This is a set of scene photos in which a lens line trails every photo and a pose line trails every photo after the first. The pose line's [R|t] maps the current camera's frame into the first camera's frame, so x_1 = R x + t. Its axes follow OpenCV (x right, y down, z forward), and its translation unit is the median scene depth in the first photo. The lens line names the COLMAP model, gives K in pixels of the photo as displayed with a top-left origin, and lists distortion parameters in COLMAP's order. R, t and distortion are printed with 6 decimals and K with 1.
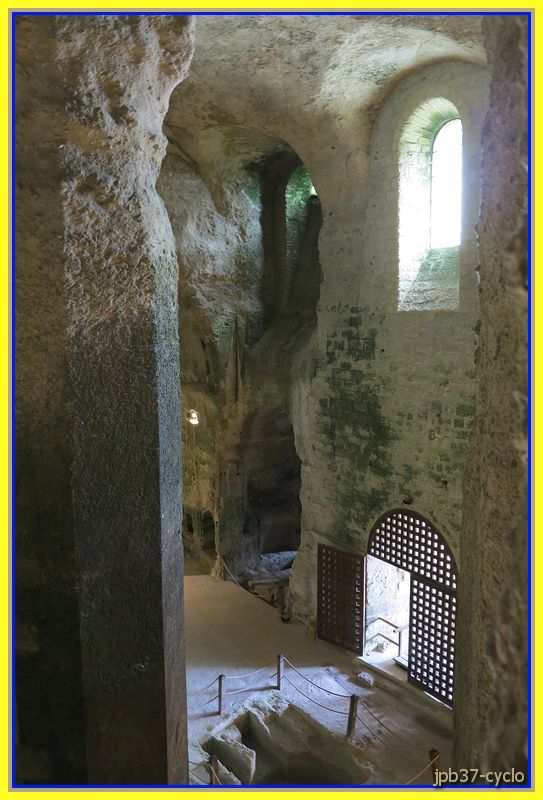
lens RADIAL K [[647.1, 0, 270.5], [0, 647.1, 397.2], [0, 0, 1]] dist [-0.050918, 0.003409]
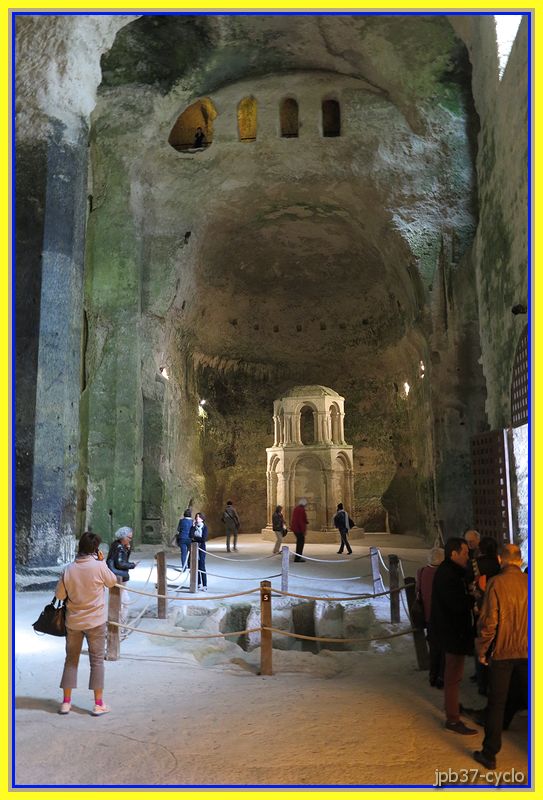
lens RADIAL K [[647.1, 0, 268.0], [0, 647.1, 402.7], [0, 0, 1]] dist [-0.050918, 0.003409]
pose [[0.753020, -0.091679, -0.651580, 0.329629], [-0.065225, 0.974969, -0.212560, 0.310227], [0.654757, 0.202561, 0.728191, 0.253741]]
